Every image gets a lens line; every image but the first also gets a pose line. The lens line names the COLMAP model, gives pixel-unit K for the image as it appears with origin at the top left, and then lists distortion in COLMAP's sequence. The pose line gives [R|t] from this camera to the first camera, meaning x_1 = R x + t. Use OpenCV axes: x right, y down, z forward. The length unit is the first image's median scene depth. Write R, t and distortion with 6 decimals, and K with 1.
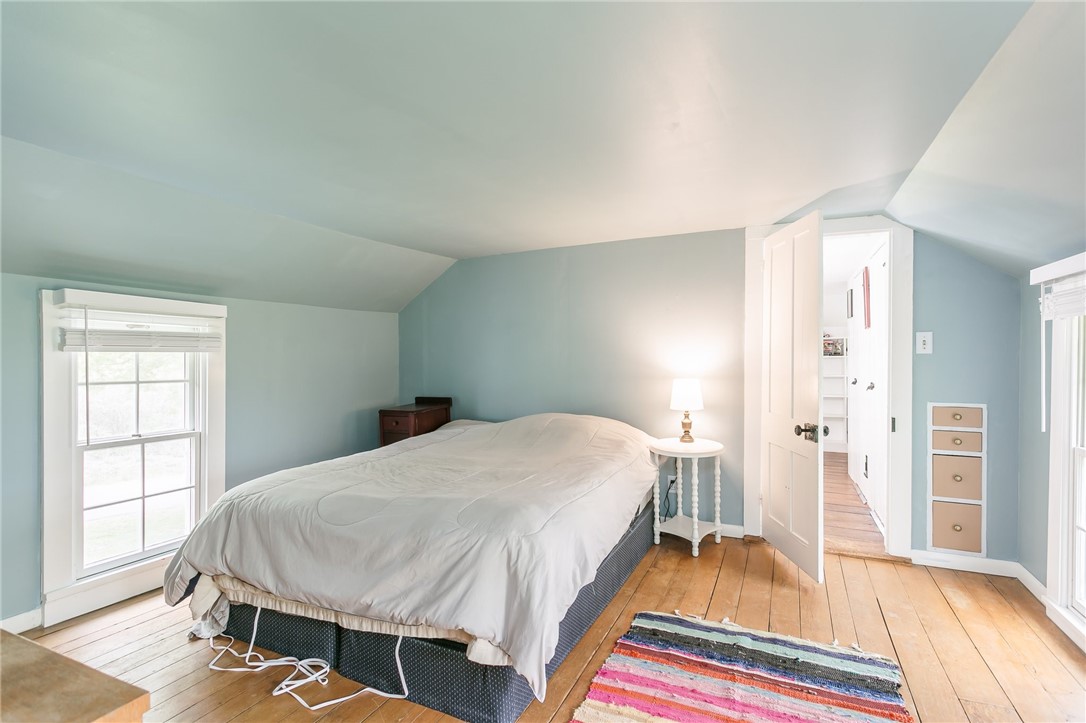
lens RADIAL K [[528.0, 0, 543.0], [0, 528.0, 361.5], [0, 0, 1]] dist [-0.001298, 0.001104]
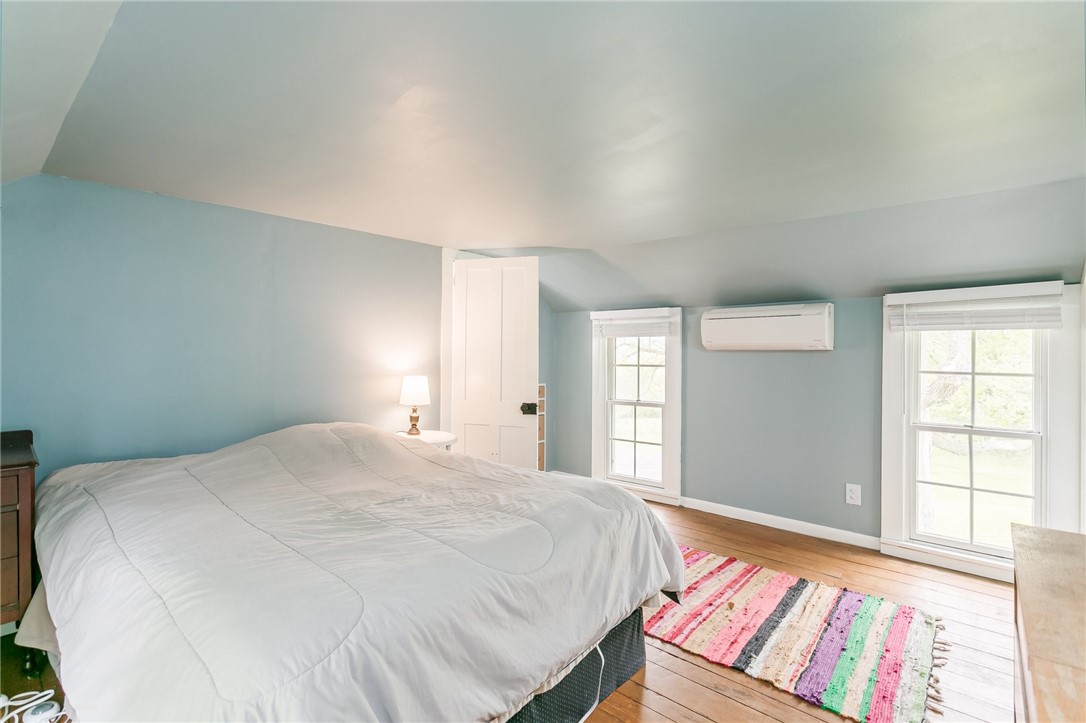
lens RADIAL K [[510.7, 0, 543.0], [0, 510.7, 361.5], [0, 0, 1]] dist [-0.000820, 0.000148]
pose [[0.288334, -0.006642, 0.957507, -0.750425], [0.007645, 0.999960, 0.004635, 0.001739], [-0.957499, 0.005984, 0.288373, 0.526794]]
